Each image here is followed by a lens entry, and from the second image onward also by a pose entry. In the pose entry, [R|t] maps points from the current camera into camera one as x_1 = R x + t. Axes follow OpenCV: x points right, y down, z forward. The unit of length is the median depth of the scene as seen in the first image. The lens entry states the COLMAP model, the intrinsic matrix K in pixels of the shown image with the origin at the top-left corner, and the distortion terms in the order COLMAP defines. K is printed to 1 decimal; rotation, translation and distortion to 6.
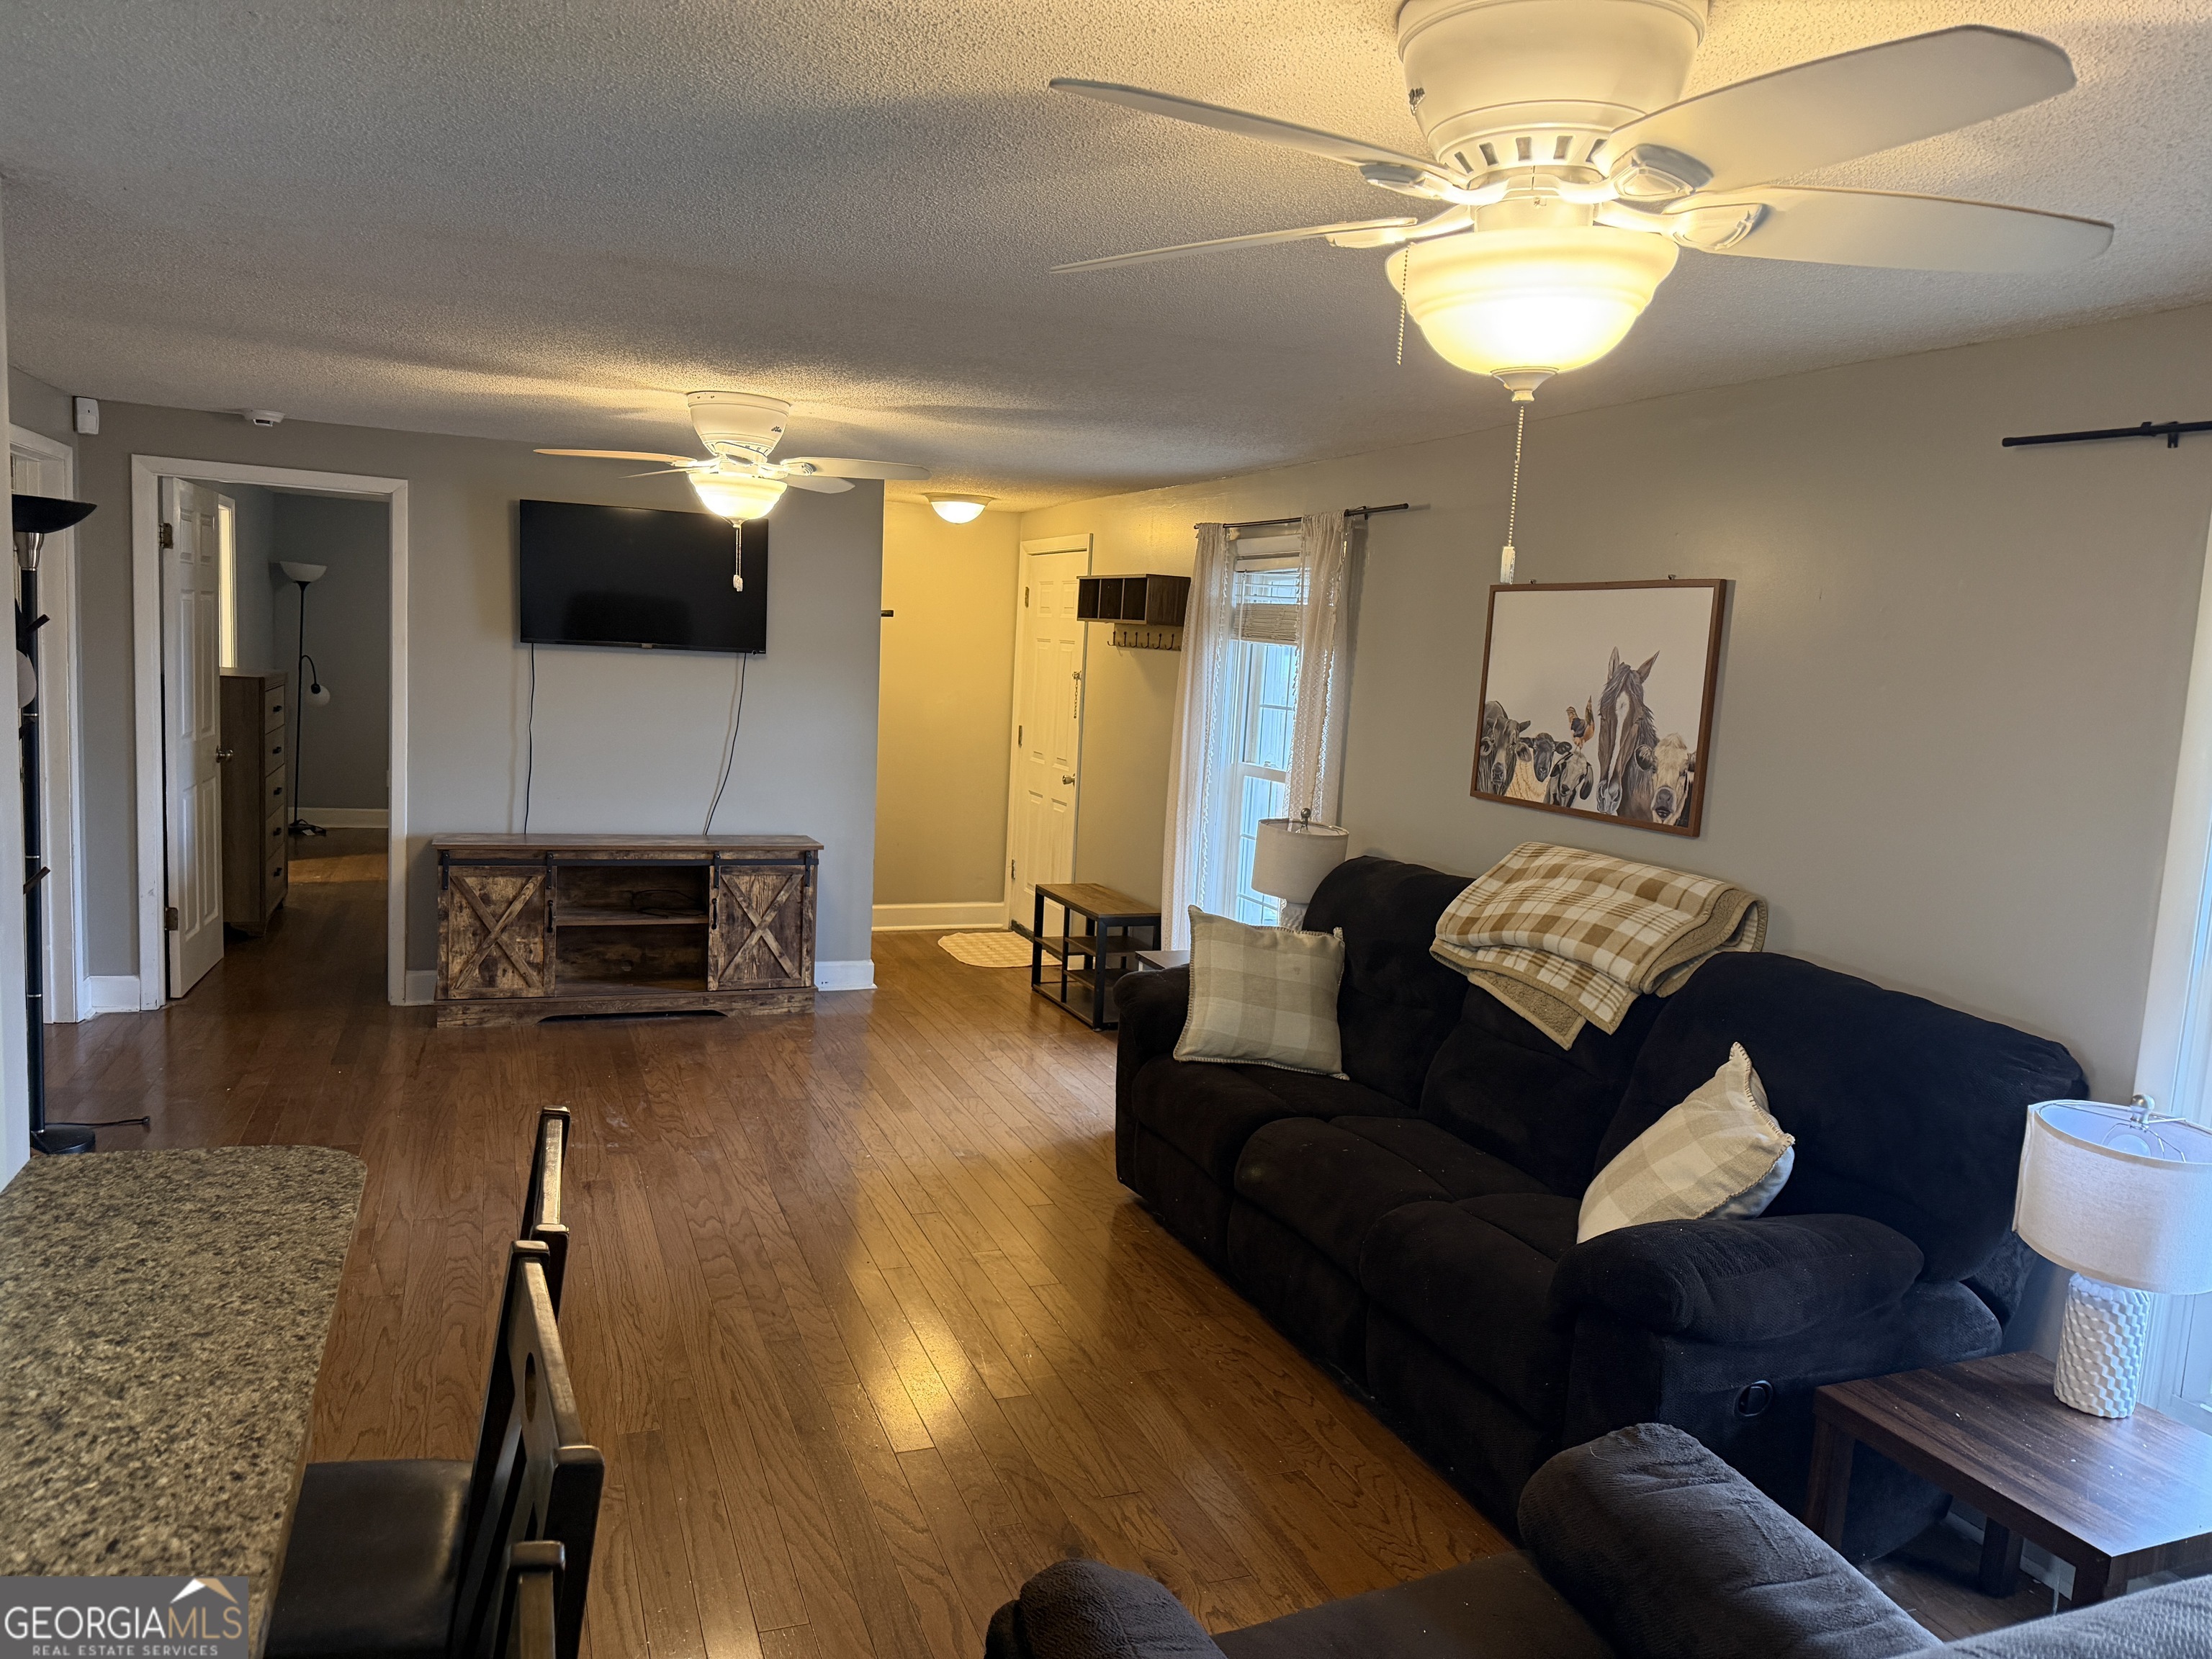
lens RADIAL K [[1550.7, 0, 1089.2], [0, 1550.7, 826.3], [0, 0, 1]] dist [0.092872, -0.115467]
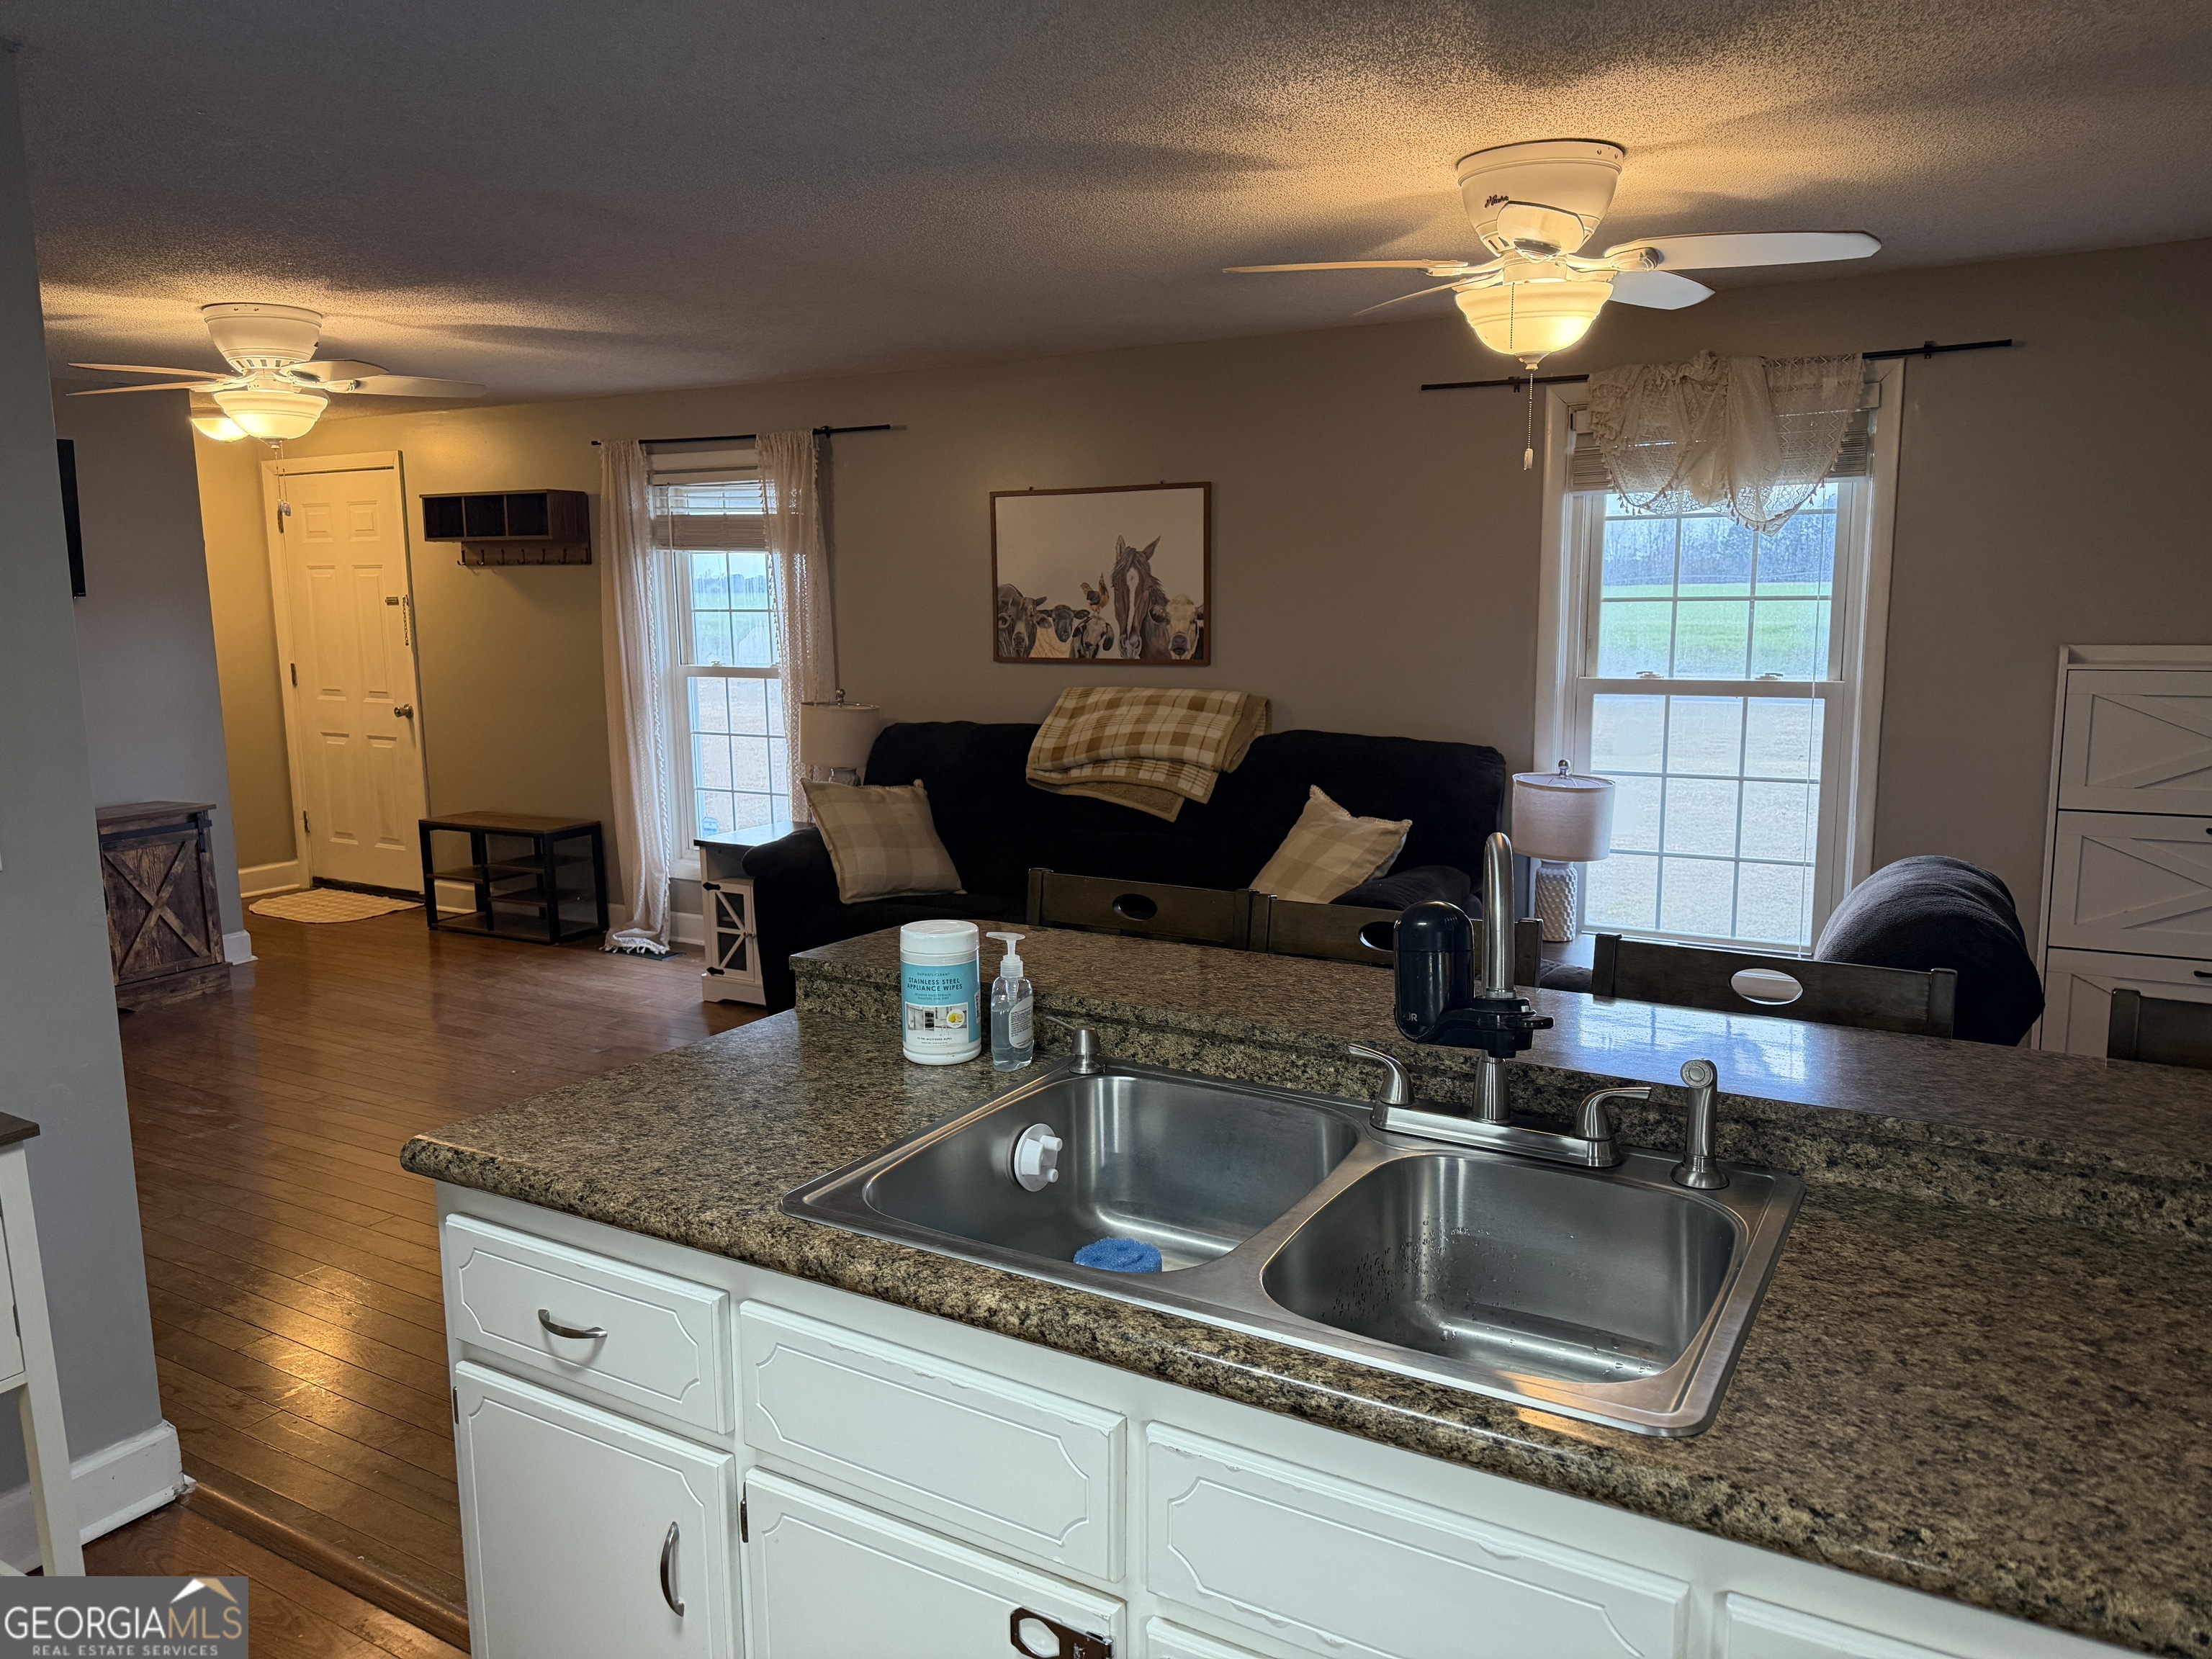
lens RADIAL K [[1562.0, 0, 1108.8], [0, 1562.0, 826.9], [0, 0, 1]] dist [0.140154, -0.148394]
pose [[0.786517, -0.158554, 0.596868, -0.509911], [0.127588, 0.987348, 0.094154, 0.006009], [-0.604245, 0.002100, 0.796796, -0.077426]]
